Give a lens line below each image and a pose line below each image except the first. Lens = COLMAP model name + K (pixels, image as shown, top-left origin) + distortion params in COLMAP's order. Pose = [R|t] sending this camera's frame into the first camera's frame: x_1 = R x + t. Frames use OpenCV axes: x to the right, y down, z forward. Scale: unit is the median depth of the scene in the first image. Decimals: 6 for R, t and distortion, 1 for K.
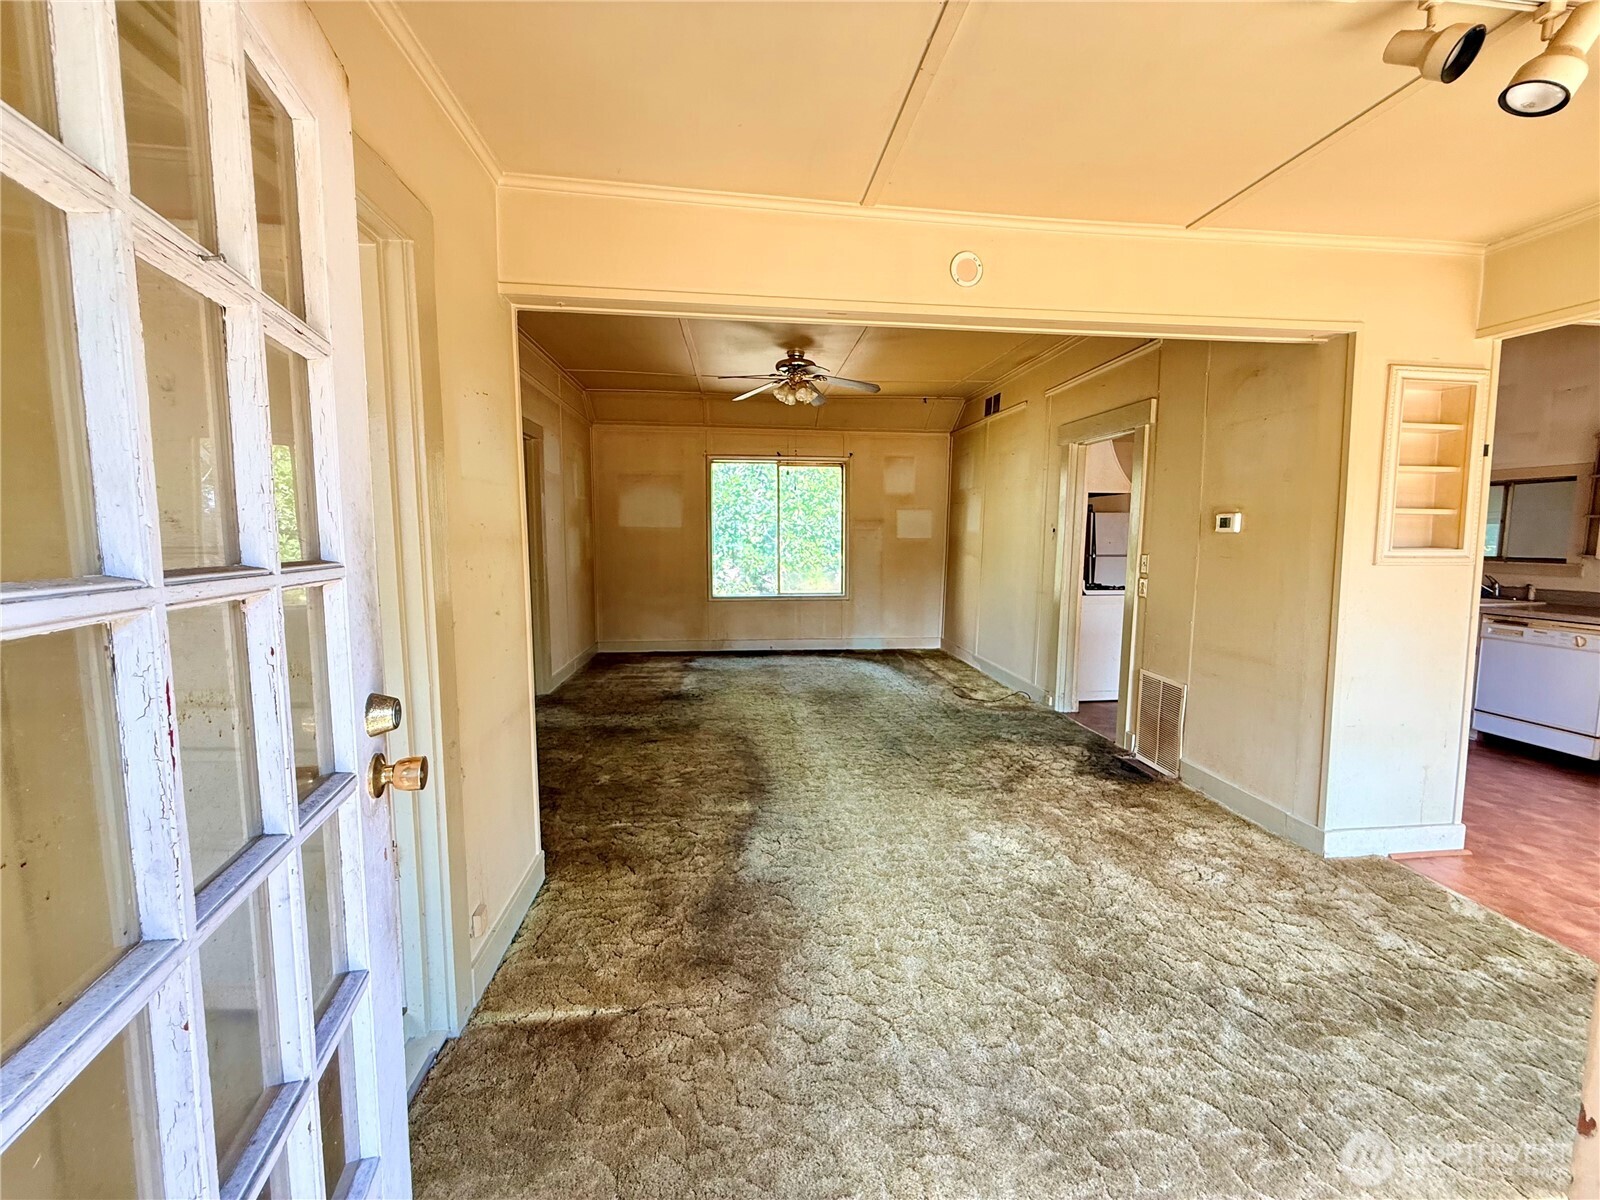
lens RADIAL K [[643.5, 0, 799.2], [0, 643.5, 596.2], [0, 0, 1]] dist [0.000610, 0.000004]
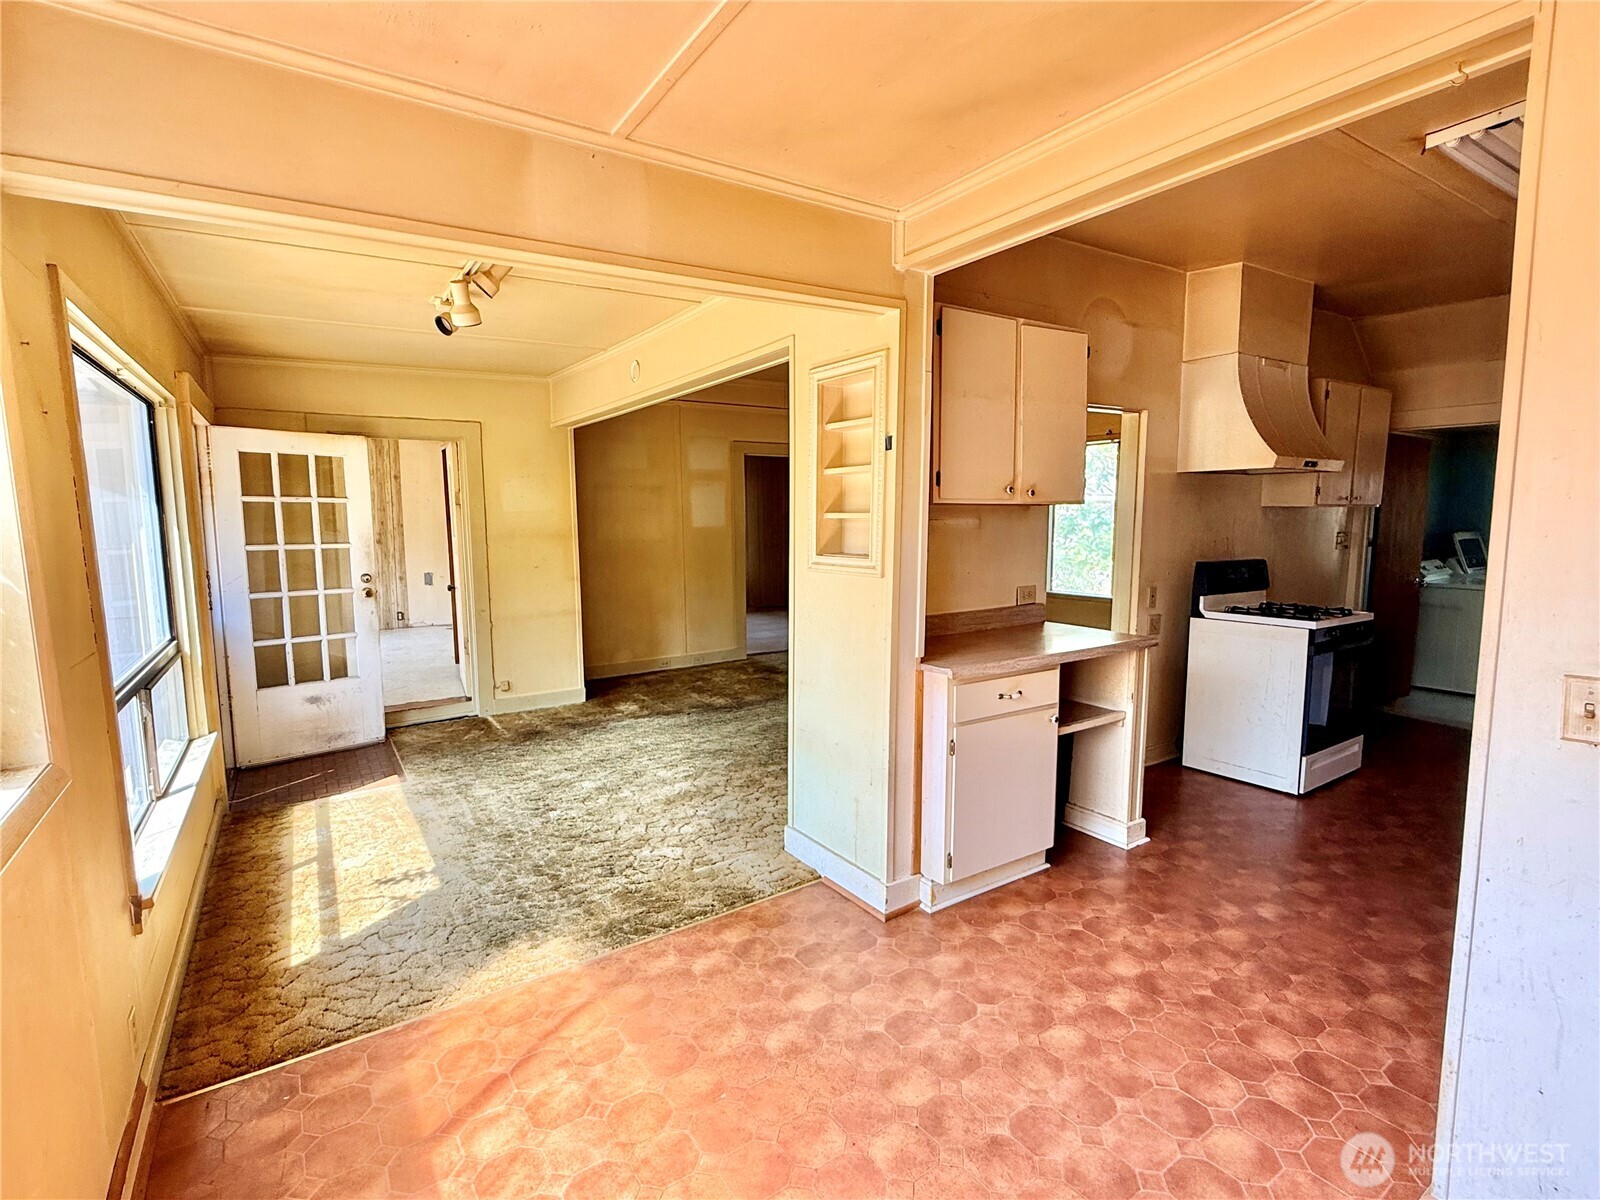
lens RADIAL K [[773.3, 0, 800.9], [0, 773.3, 601.7], [0, 0, 1]] dist [-0.004060, -0.000358]
pose [[0.457089, 0.087632, -0.885093, 1.935573], [-0.084718, 0.994900, 0.054752, -0.064114], [0.885377, 0.049956, 0.462182, 0.435996]]
